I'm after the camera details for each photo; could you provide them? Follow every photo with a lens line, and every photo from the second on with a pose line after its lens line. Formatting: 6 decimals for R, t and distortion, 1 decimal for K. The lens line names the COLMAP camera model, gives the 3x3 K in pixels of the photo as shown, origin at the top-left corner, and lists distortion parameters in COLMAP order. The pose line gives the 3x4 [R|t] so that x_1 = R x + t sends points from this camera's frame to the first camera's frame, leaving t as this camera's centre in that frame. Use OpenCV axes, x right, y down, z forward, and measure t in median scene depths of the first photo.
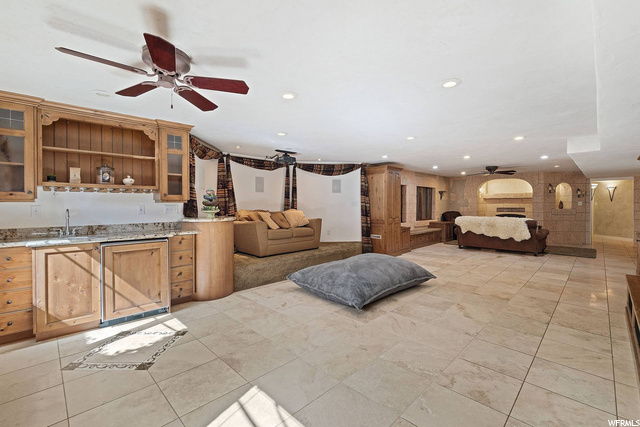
lens RADIAL K [[279.3, 0, 322.3], [0, 279.3, 208.6], [0, 0, 1]] dist [-0.002510, 0.000086]
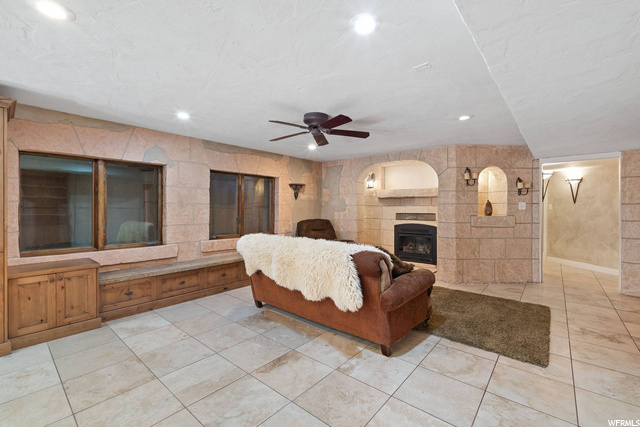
lens RADIAL K [[279.3, 0, 316.5], [0, 279.3, 210.3], [0, 0, 1]] dist [-0.002510, 0.000086]
pose [[0.997178, 0.002250, 0.075044, 0.494952], [-0.001535, 0.999953, -0.009585, -0.003877], [-0.075062, 0.009443, 0.997134, 0.500144]]
